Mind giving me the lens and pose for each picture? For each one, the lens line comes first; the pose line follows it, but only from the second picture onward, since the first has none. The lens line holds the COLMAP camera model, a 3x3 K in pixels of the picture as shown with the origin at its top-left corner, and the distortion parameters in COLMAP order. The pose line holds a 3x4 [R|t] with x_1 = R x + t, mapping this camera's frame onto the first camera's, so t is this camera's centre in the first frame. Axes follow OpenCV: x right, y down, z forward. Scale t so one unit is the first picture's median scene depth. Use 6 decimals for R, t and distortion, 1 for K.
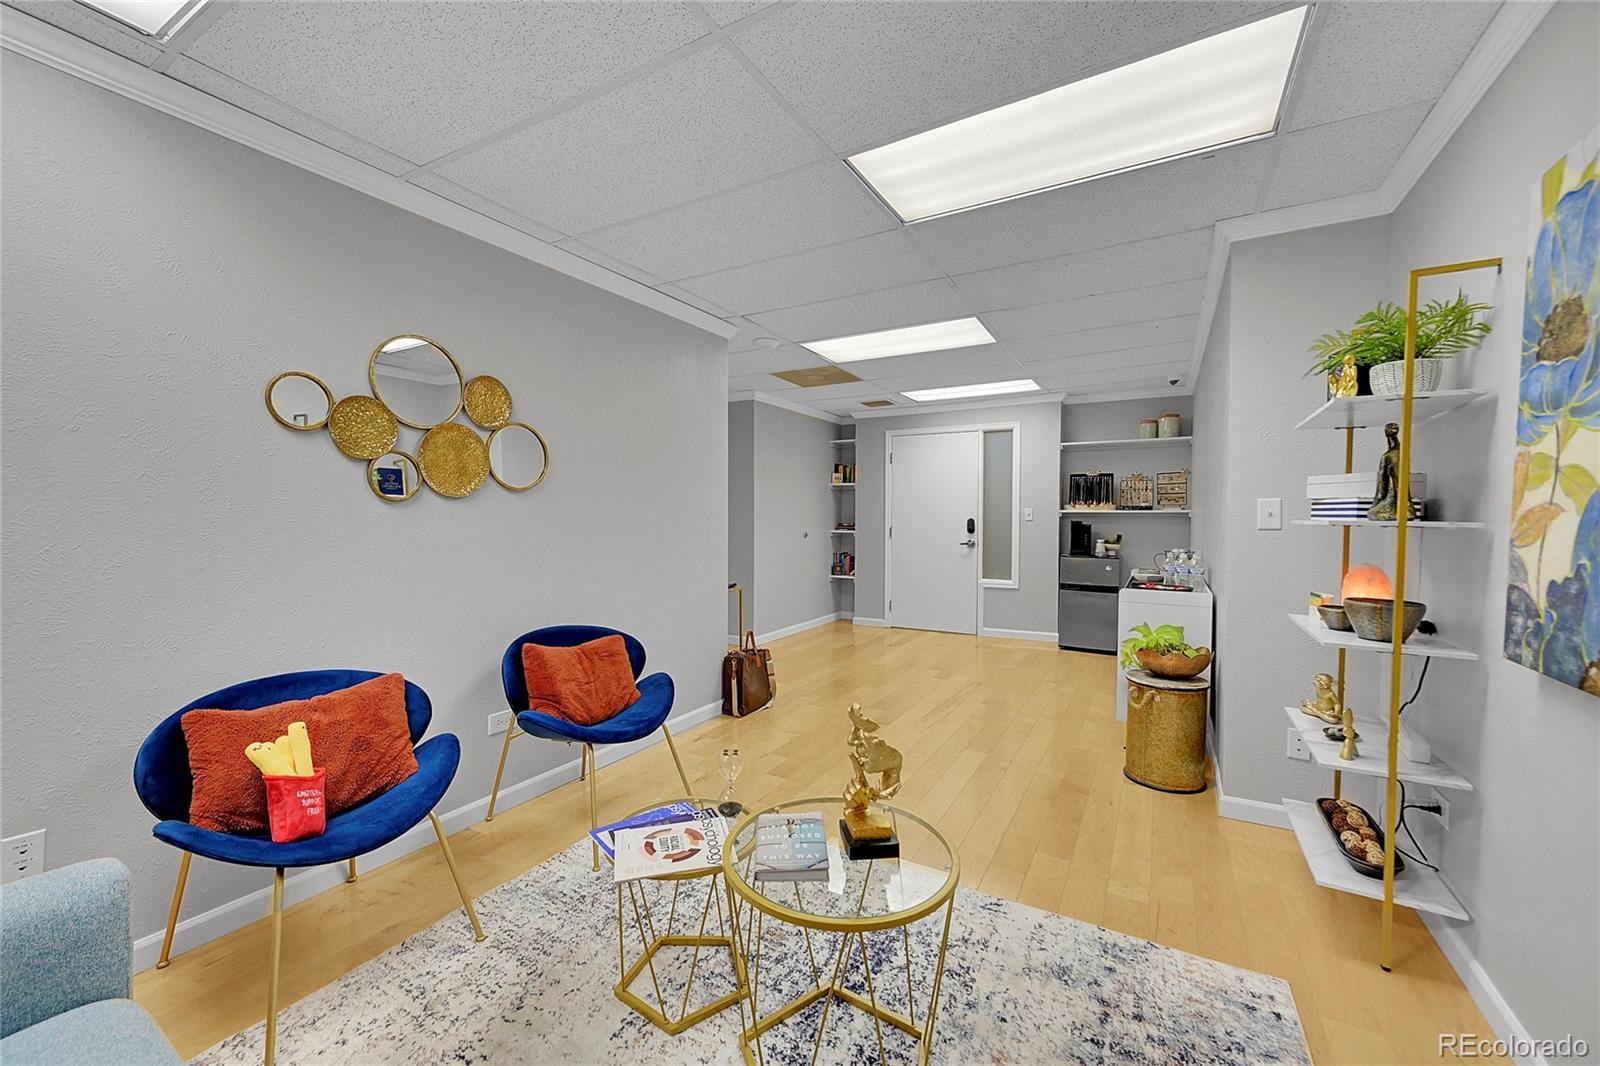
lens RADIAL K [[633.6, 0, 800.0], [0, 633.6, 533.0], [0, 0, 1]] dist [0.000323, -0.000001]
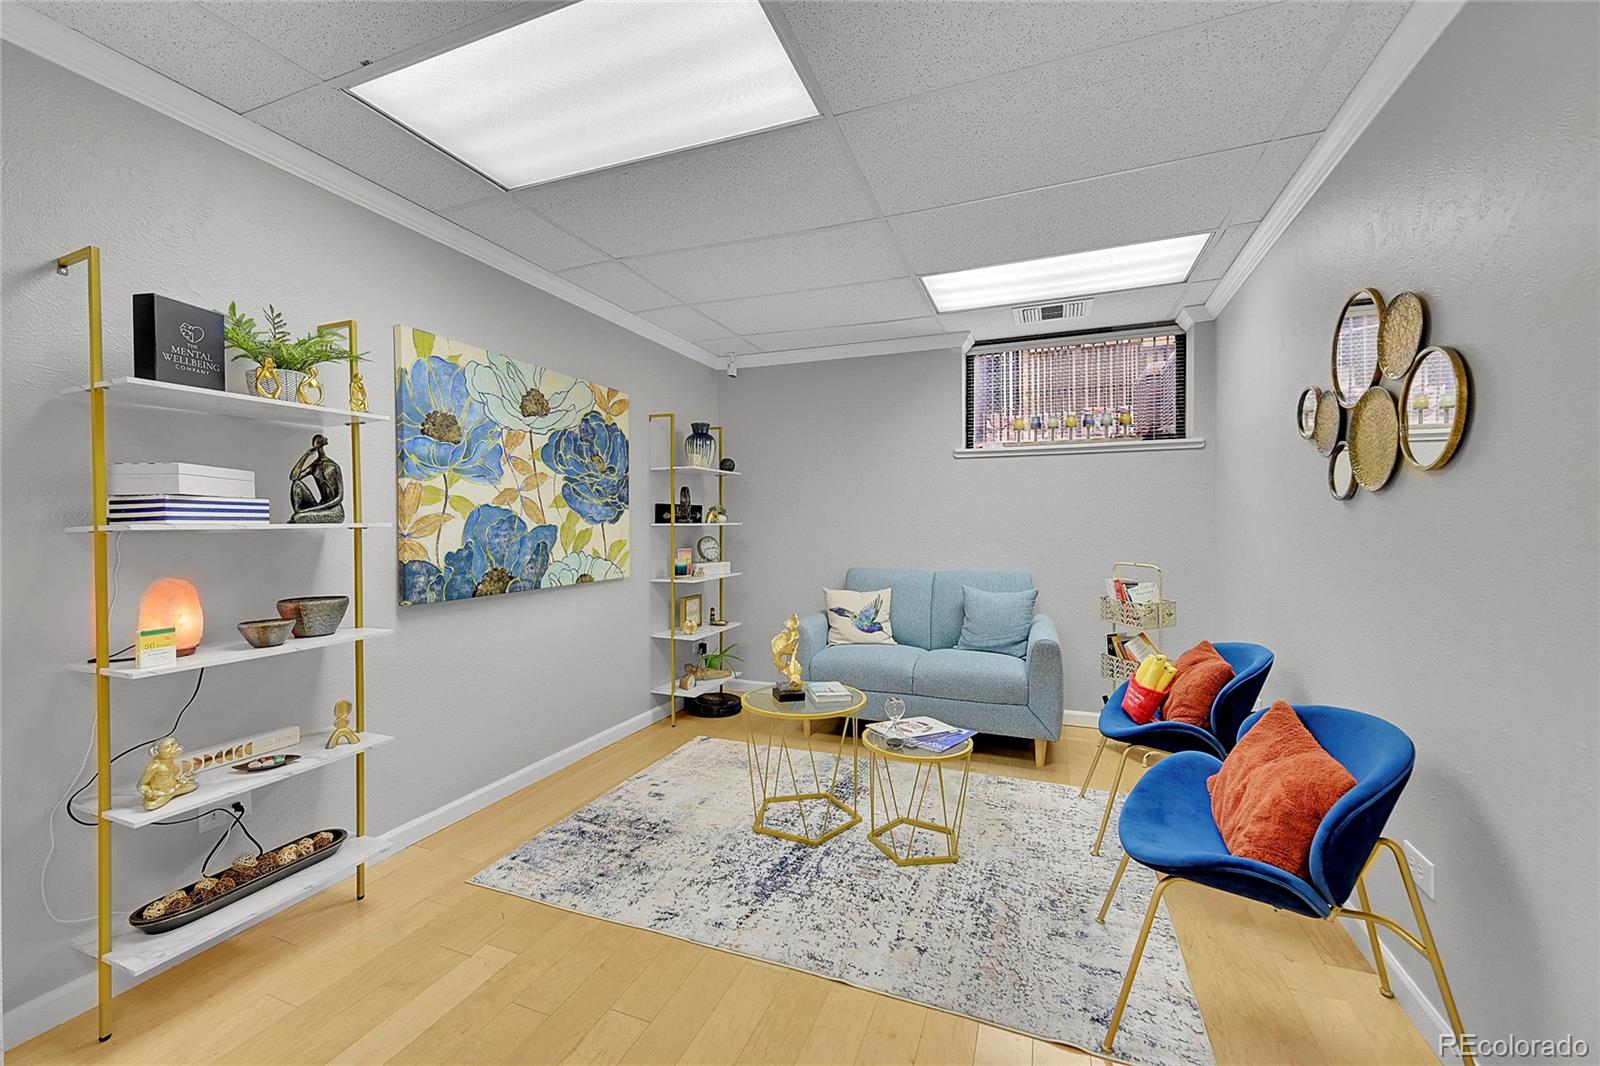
lens RADIAL K [[633.6, 0, 800.0], [0, 633.6, 533.0], [0, 0, 1]] dist [0.000323, -0.000001]
pose [[-0.989182, 0.002064, -0.146678, 0.317880], [-0.003761, 0.999215, 0.039426, -0.056702], [0.146644, 0.039551, -0.988398, 2.597324]]
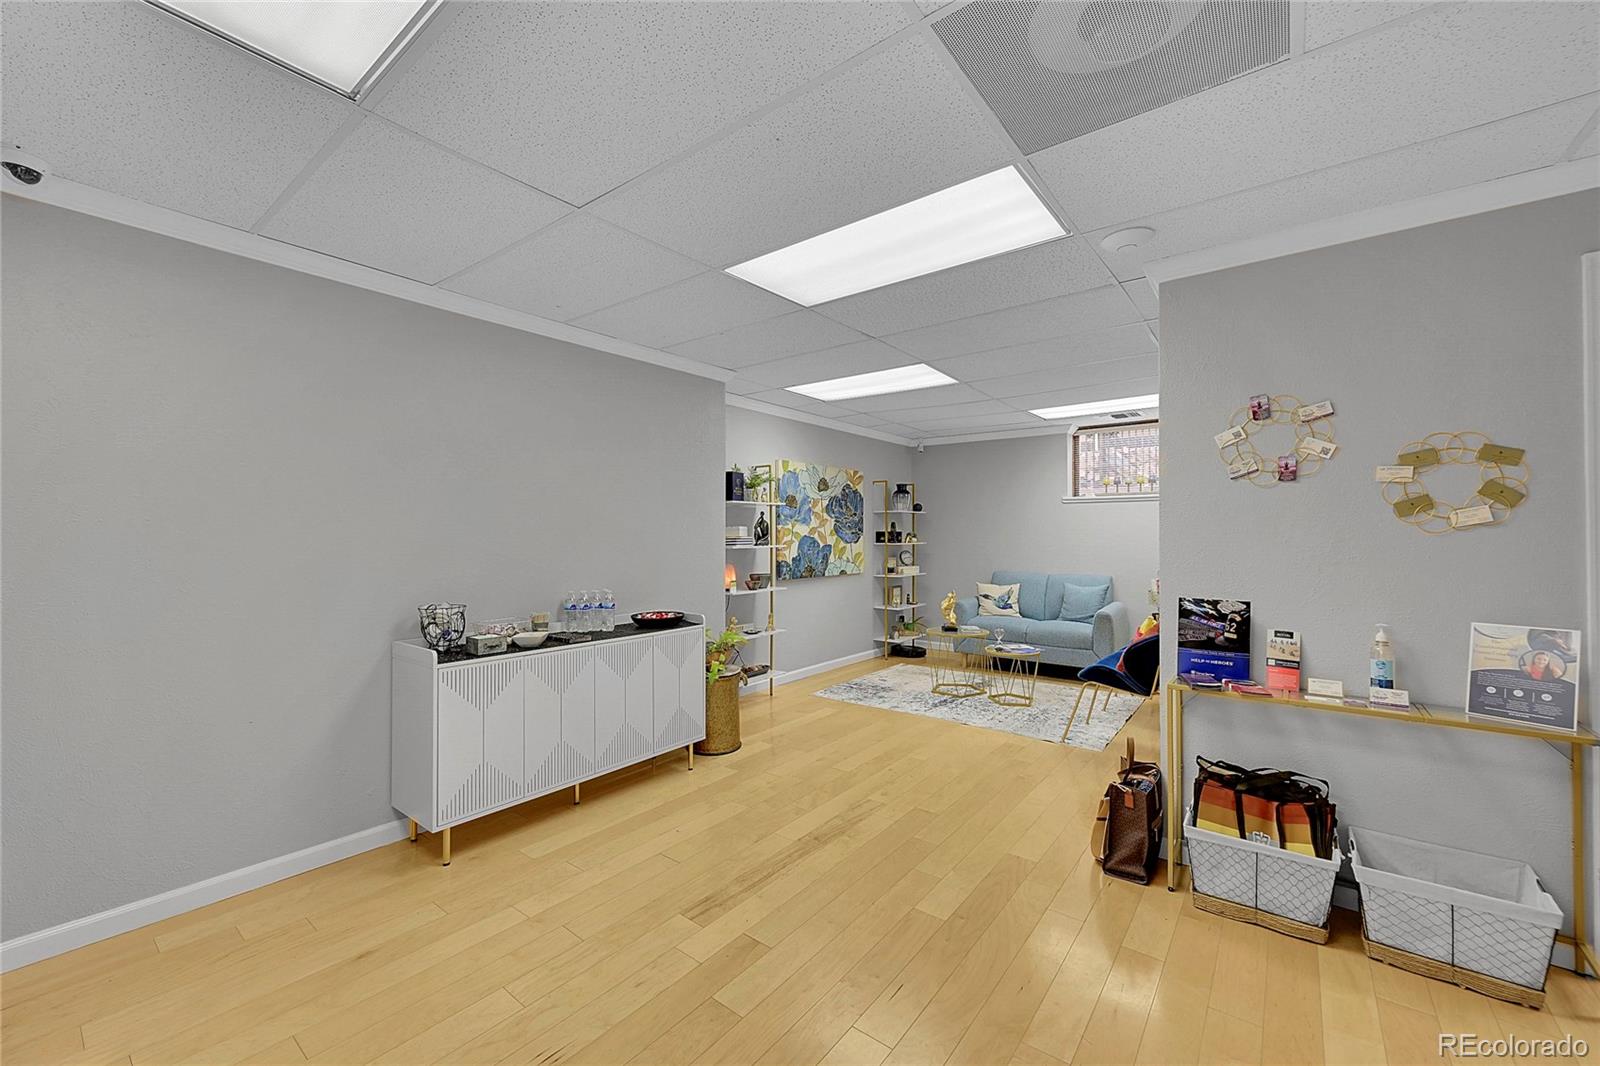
lens RADIAL K [[633.6, 0, 800.0], [0, 633.6, 533.0], [0, 0, 1]] dist [0.000323, -0.000001]
pose [[-0.990204, -0.001805, 0.139619, 0.428010], [0.001171, 0.999774, 0.021231, -0.158176], [-0.139626, 0.021186, -0.989978, 4.475888]]
